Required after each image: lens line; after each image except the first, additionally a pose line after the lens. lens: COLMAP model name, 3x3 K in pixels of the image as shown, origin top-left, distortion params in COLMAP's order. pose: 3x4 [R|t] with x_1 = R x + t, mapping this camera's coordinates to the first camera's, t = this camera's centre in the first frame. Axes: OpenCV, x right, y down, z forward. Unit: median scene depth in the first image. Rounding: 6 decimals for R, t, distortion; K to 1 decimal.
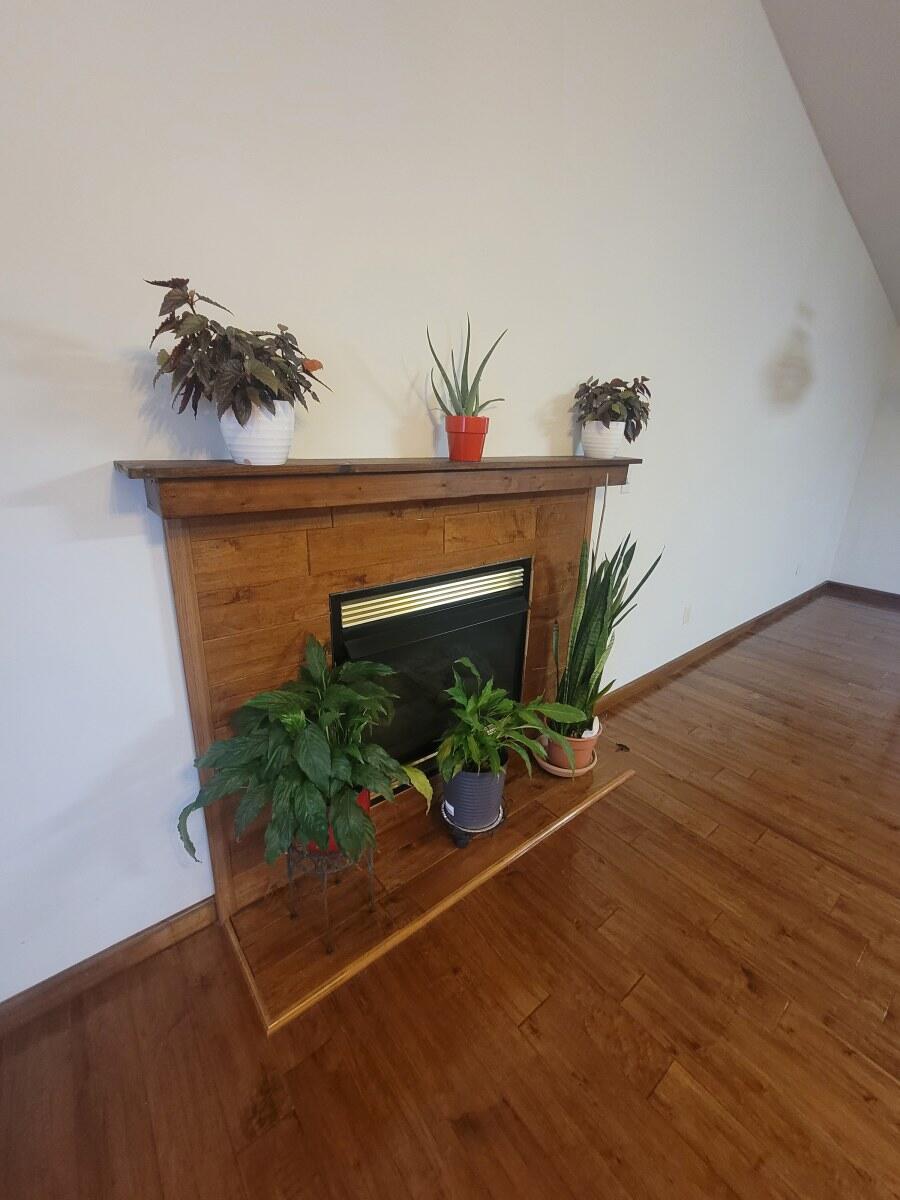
lens RADIAL K [[499.5, 0, 448.1], [0, 499.5, 595.0], [0, 0, 1]] dist [-0.000348, 0.000138]
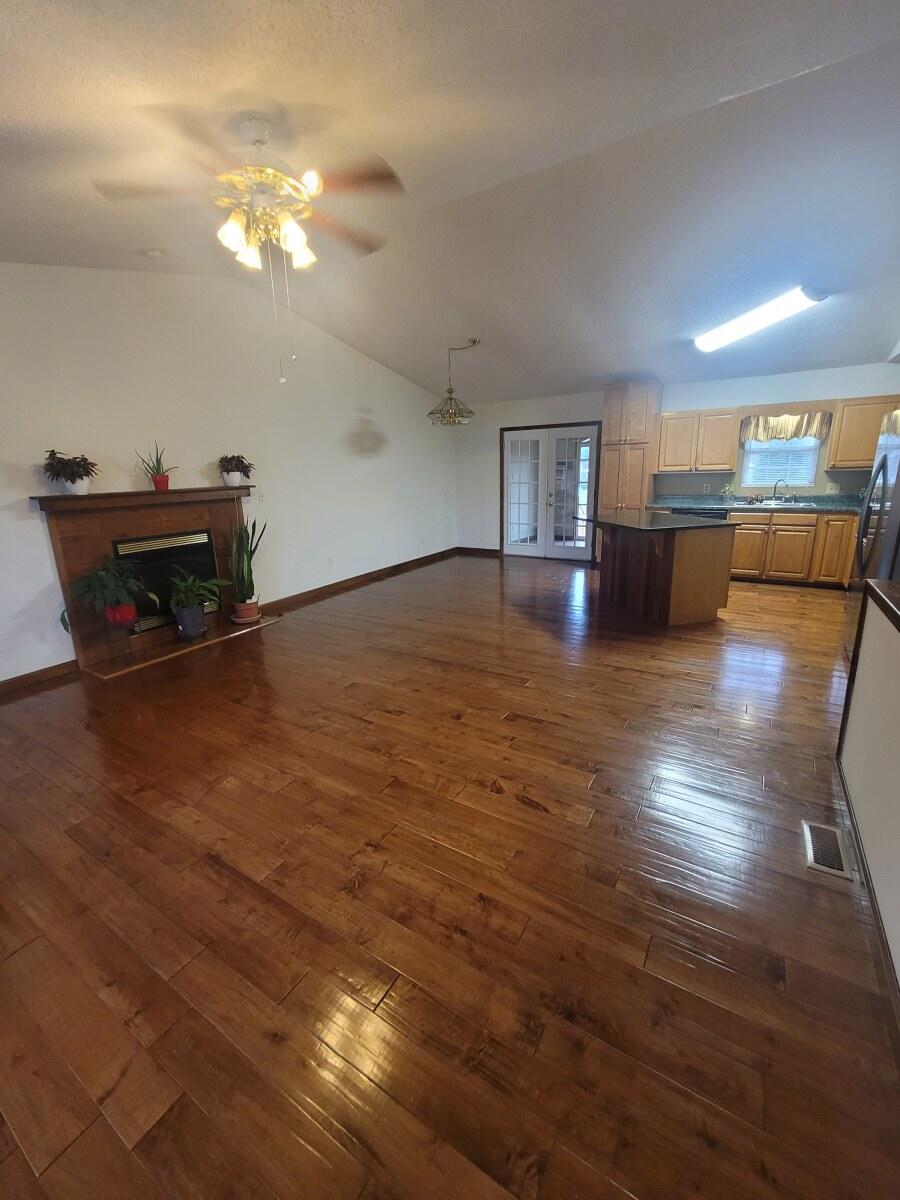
lens RADIAL K [[499.5, 0, 448.1], [0, 499.5, 595.0], [0, 0, 1]] dist [-0.000348, 0.000138]
pose [[0.942669, -0.131812, 0.306596, 0.621442], [0.149291, 0.988203, -0.034166, 0.655982], [-0.298475, 0.077979, 0.951226, -2.129548]]
